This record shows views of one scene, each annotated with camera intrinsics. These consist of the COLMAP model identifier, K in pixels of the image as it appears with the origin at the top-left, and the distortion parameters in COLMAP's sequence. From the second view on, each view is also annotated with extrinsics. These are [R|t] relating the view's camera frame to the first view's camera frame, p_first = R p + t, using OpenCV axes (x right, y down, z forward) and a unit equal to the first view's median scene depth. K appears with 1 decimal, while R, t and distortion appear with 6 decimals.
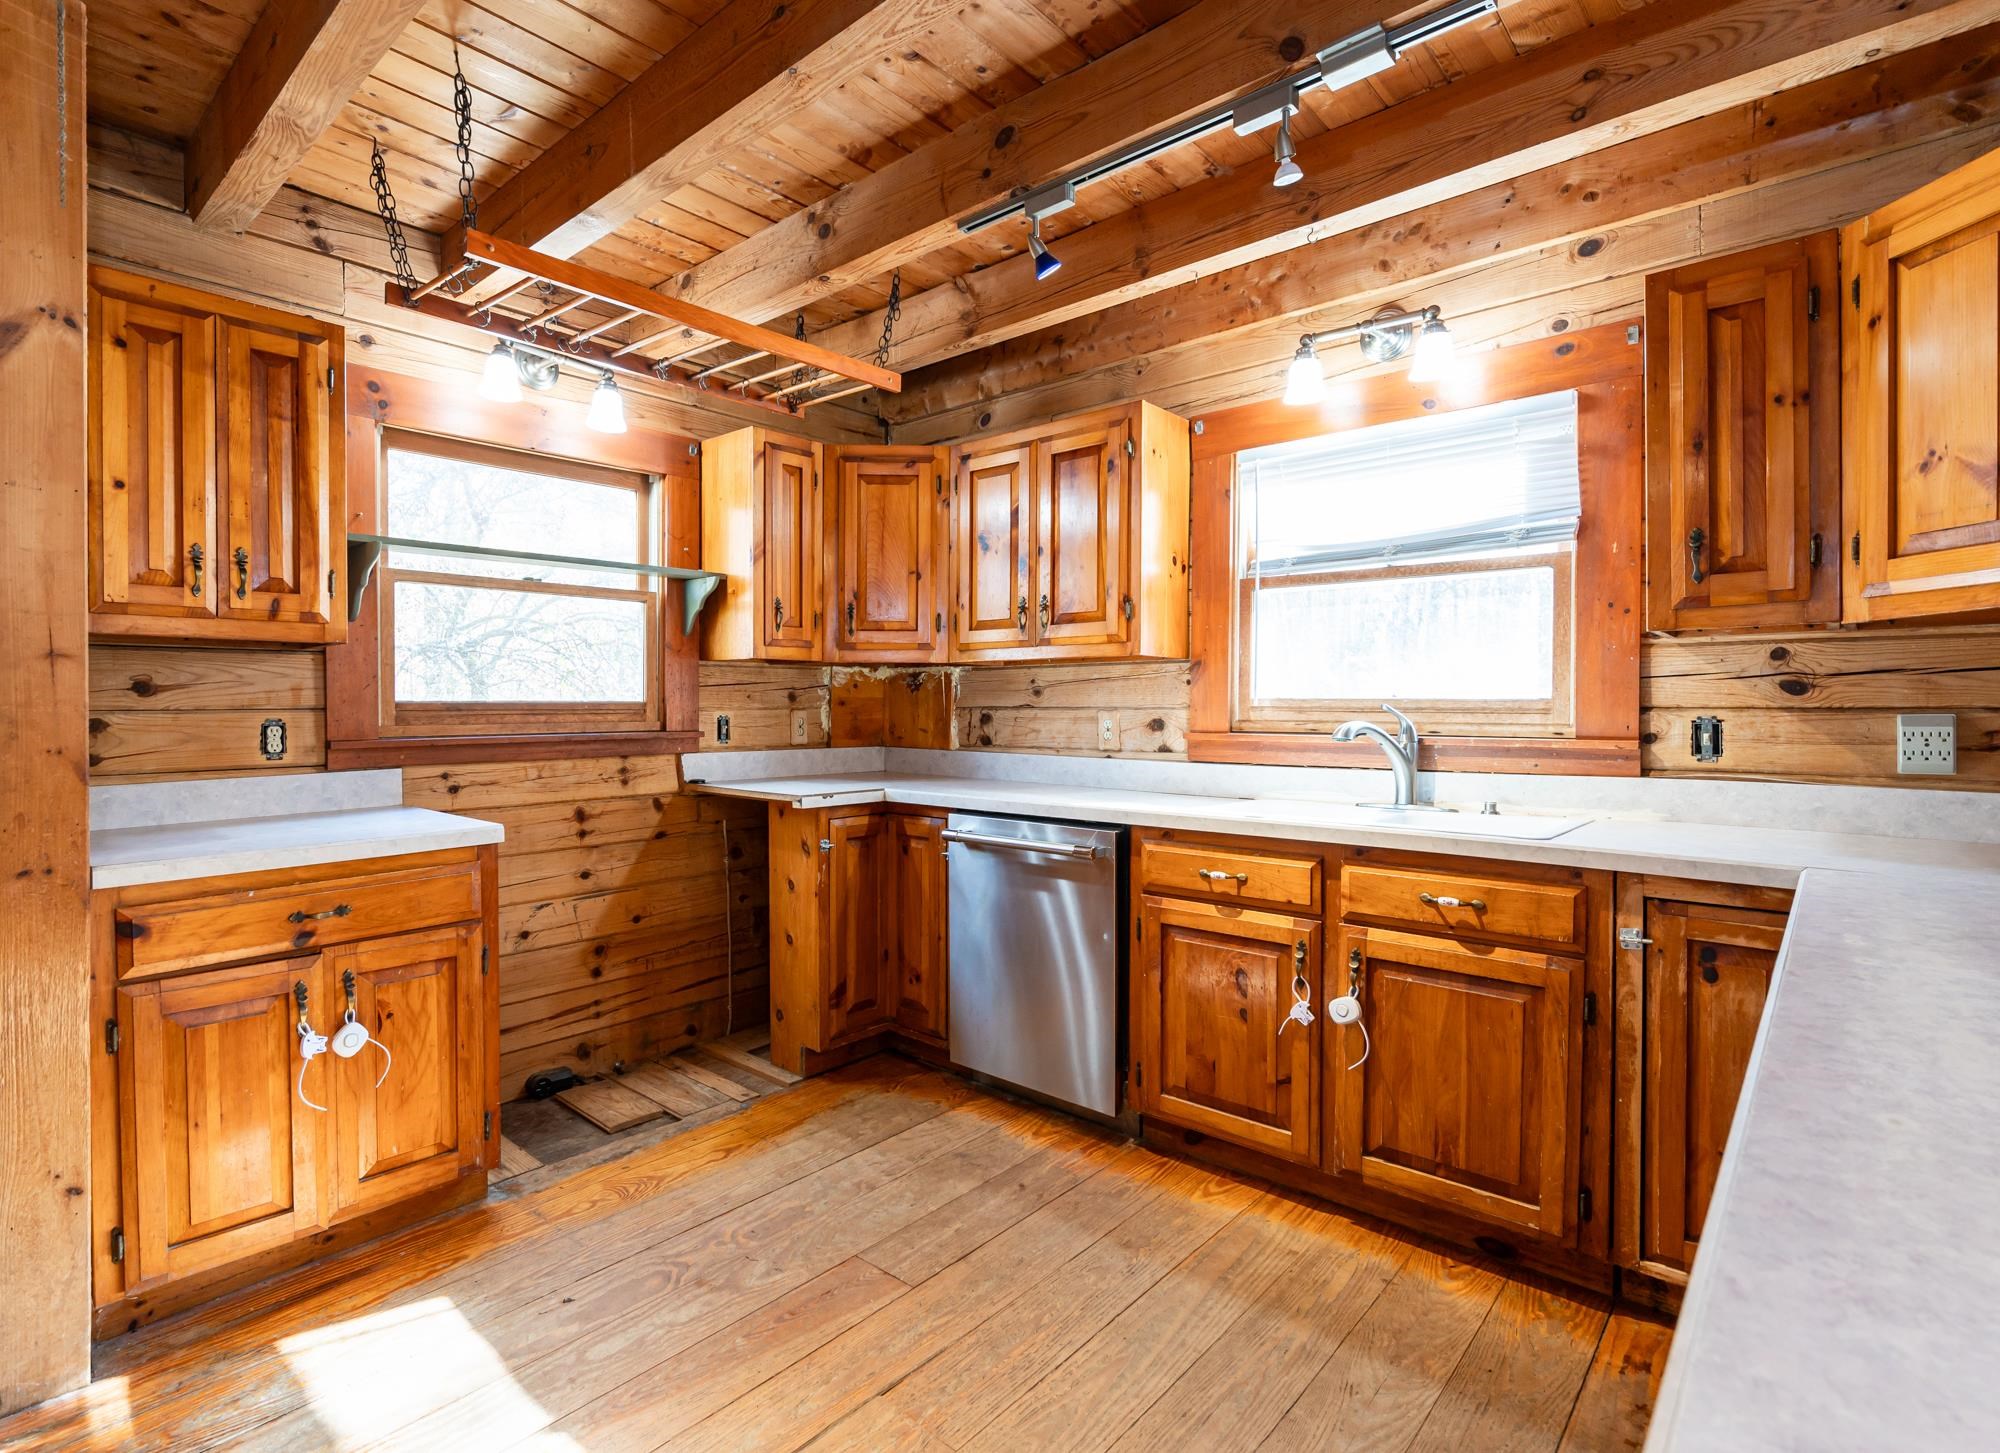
lens RADIAL K [[995.5, 0, 885.1], [0, 995.5, 722.6], [0, 0, 1]] dist [-0.002173, 0.000034]
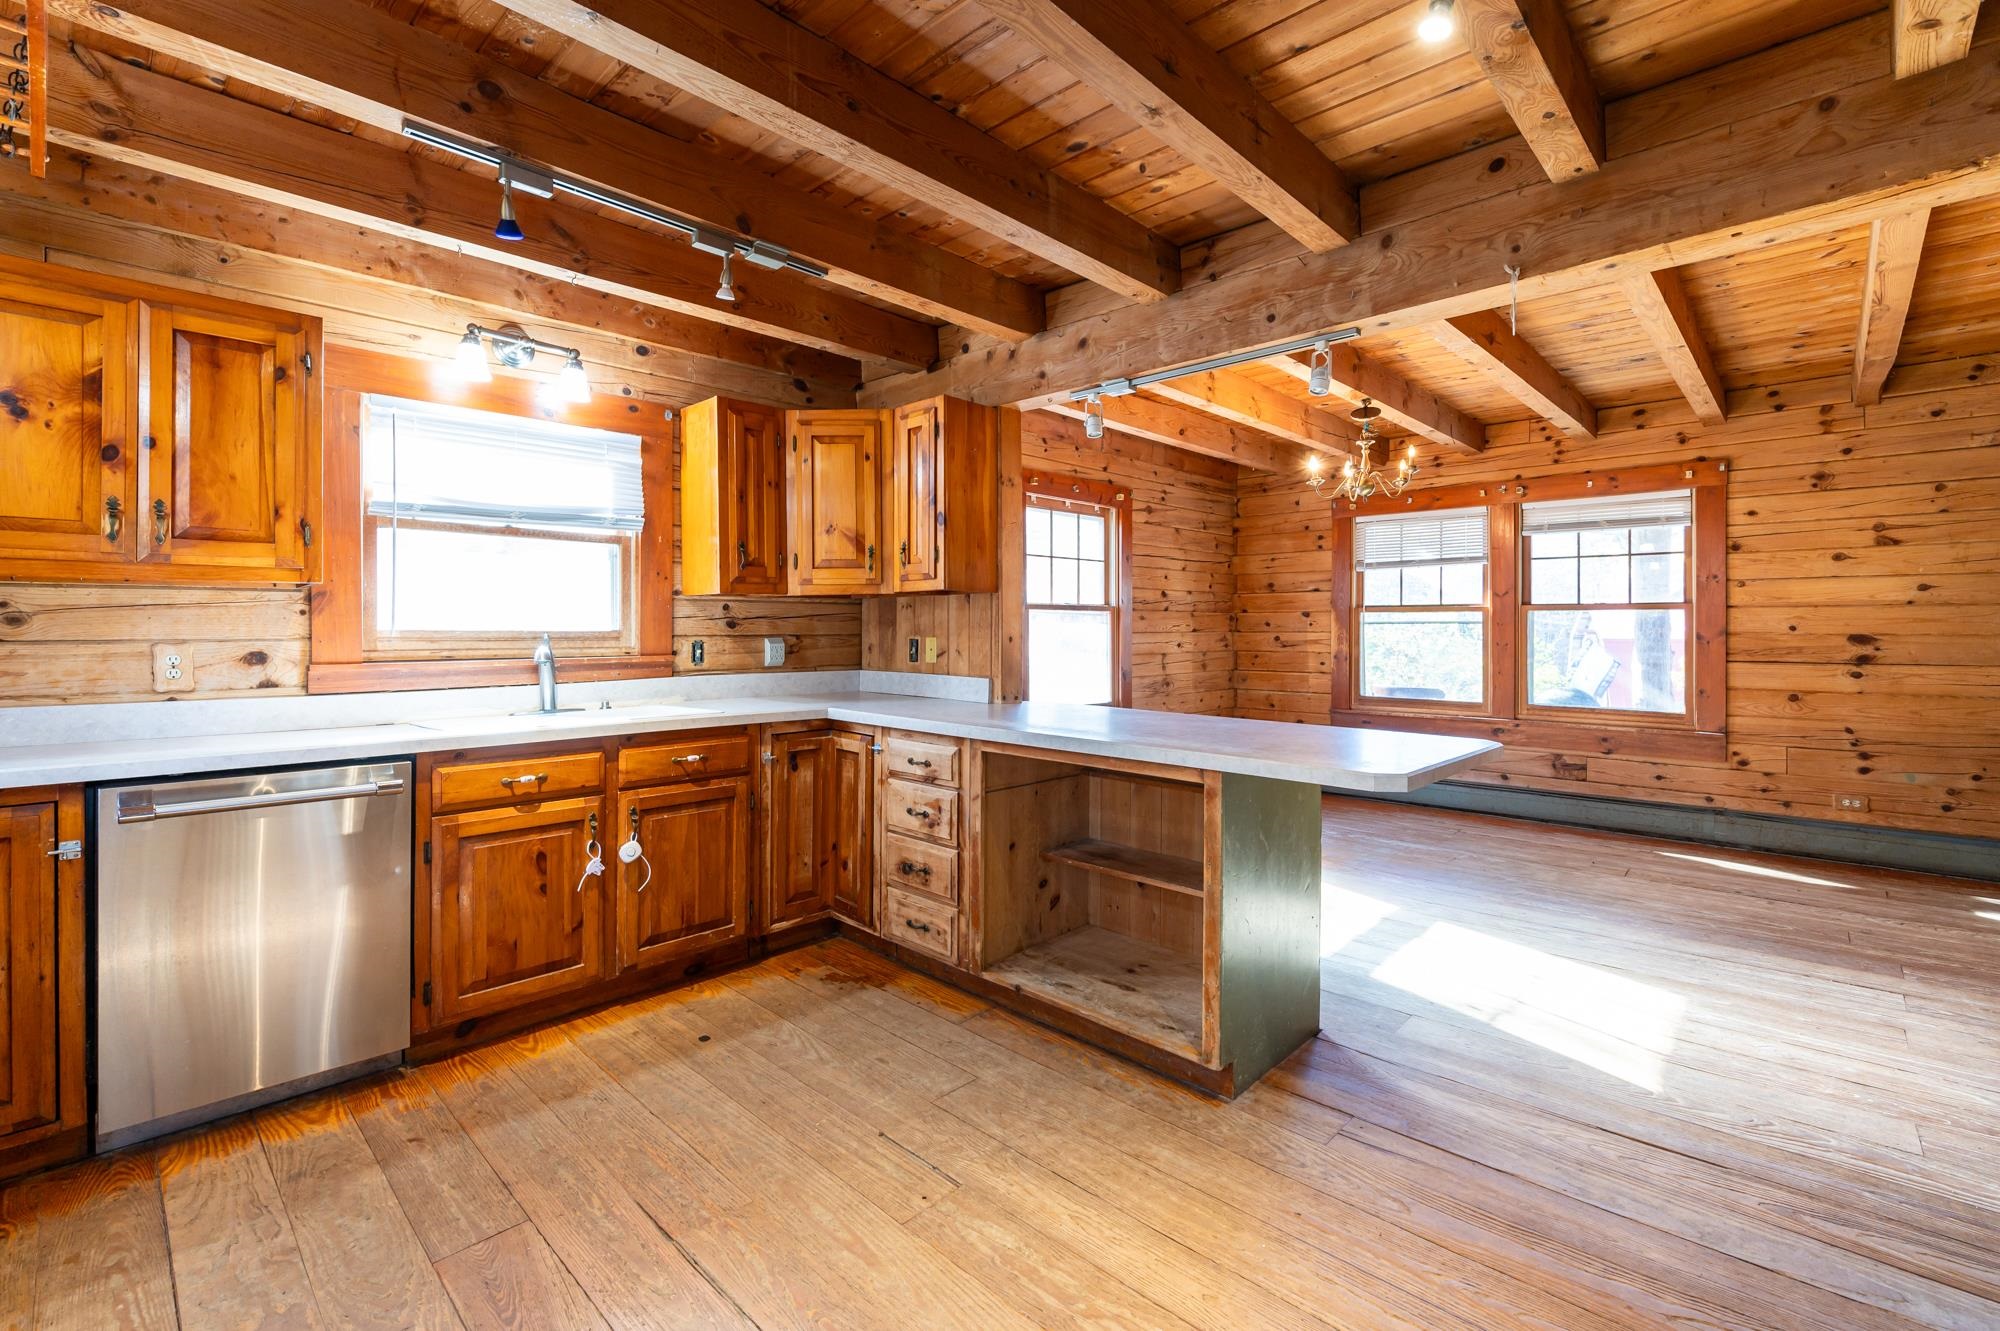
lens RADIAL K [[854.7, 0, 1032.9], [0, 854.7, 629.7], [0, 0, 1]] dist [-0.007312, 0.000312]
pose [[-0.026243, 0.000617, 0.999655, -0.652130], [0.020267, 0.999795, -0.000085, -0.011855], [-0.999450, 0.020258, -0.026250, 0.391066]]
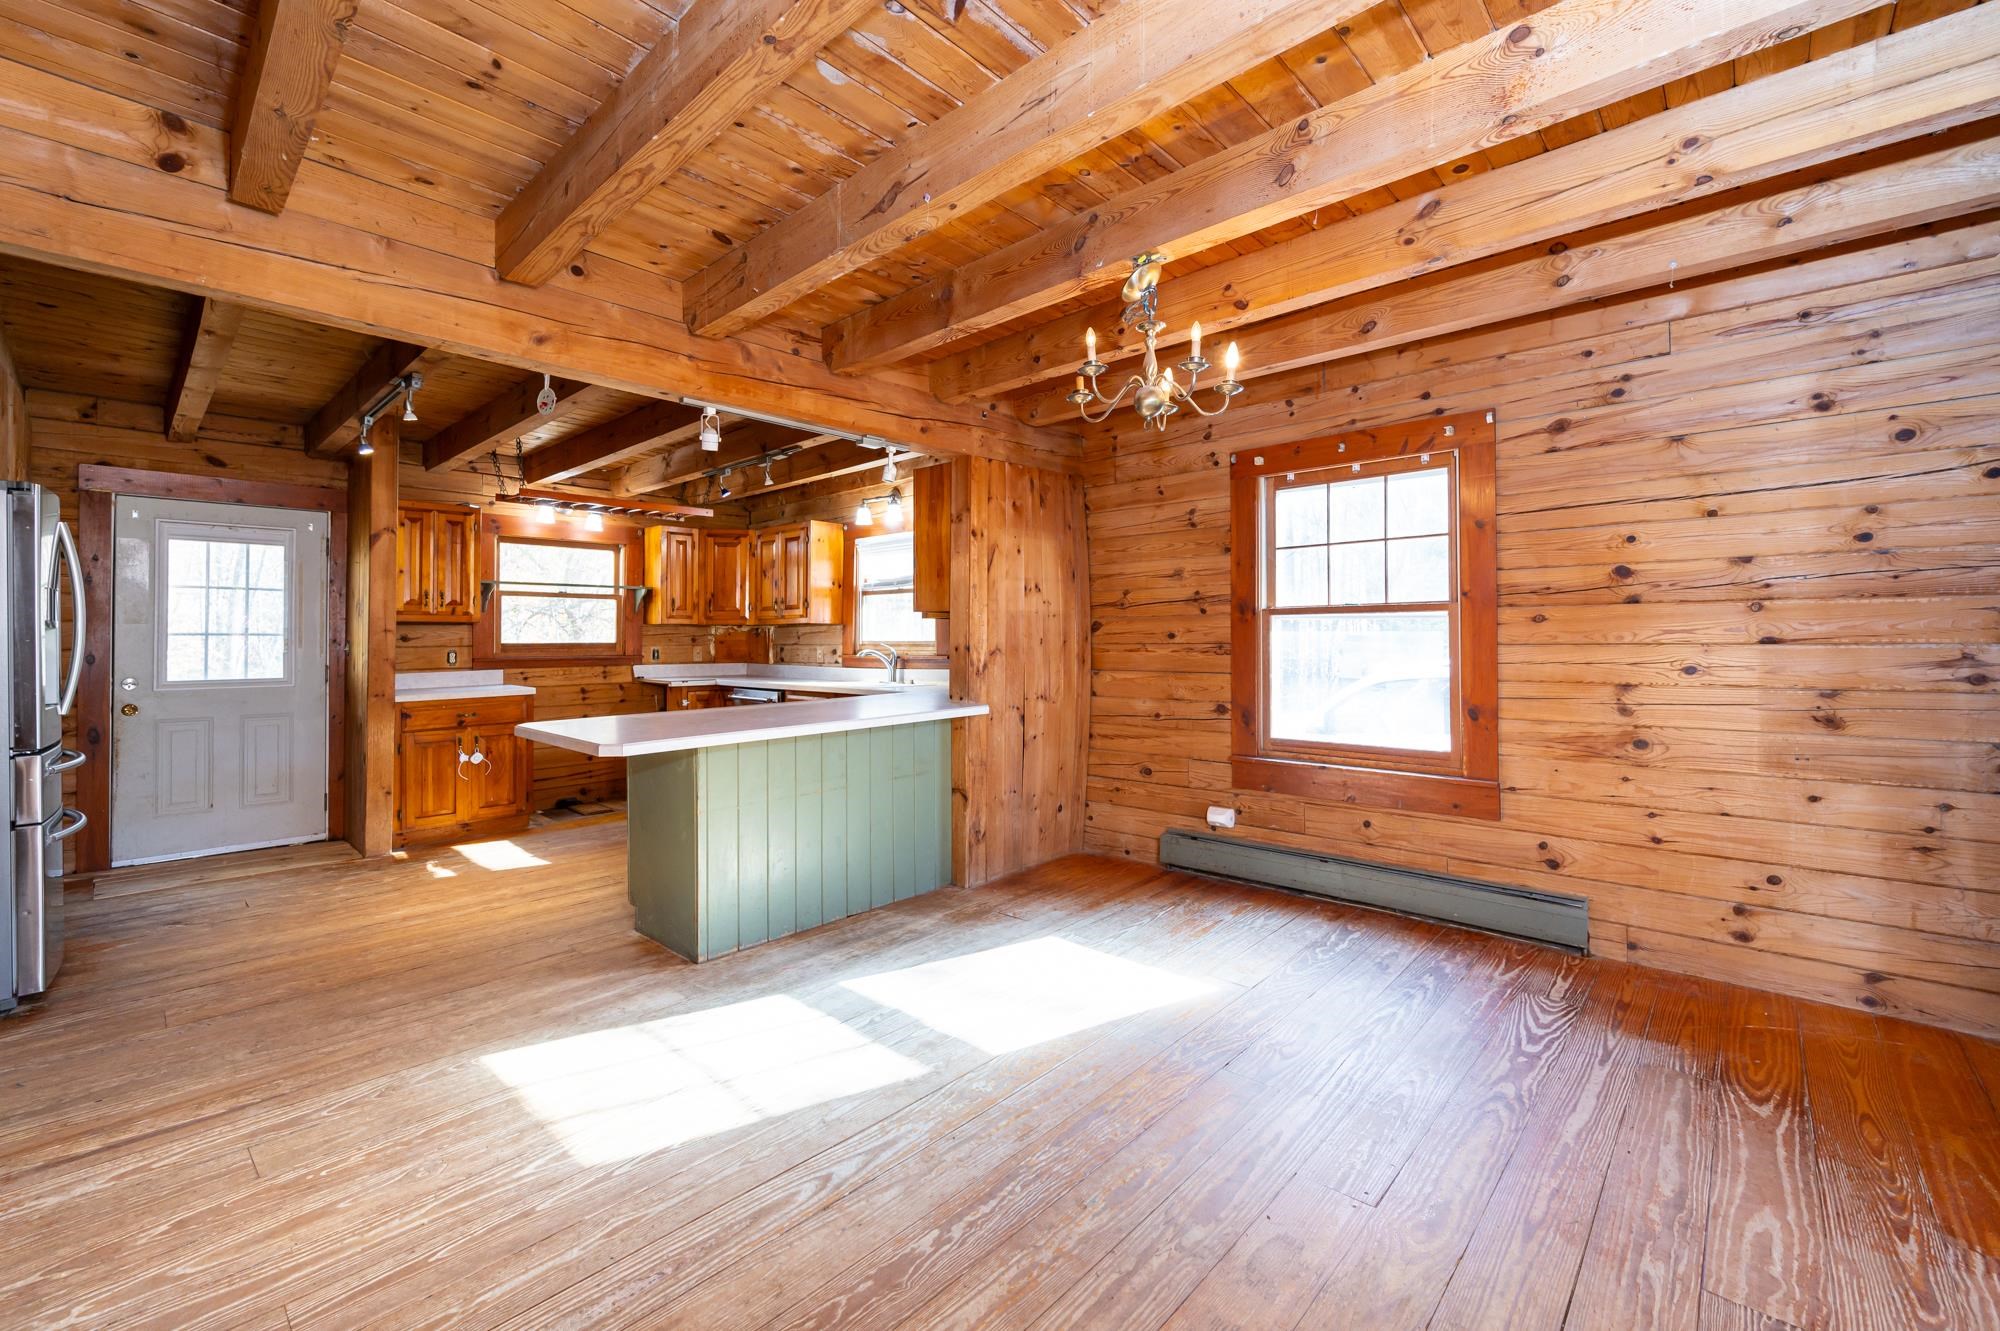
lens RADIAL K [[816.4, 0, 987.7], [0, 816.4, 628.2], [0, 0, 1]] dist [-0.006932, 0.000242]
pose [[0.999555, -0.003072, 0.029687, 0.726231], [0.004044, 0.999456, -0.032732, 0.014303], [-0.029570, 0.032838, 0.999023, -1.177913]]
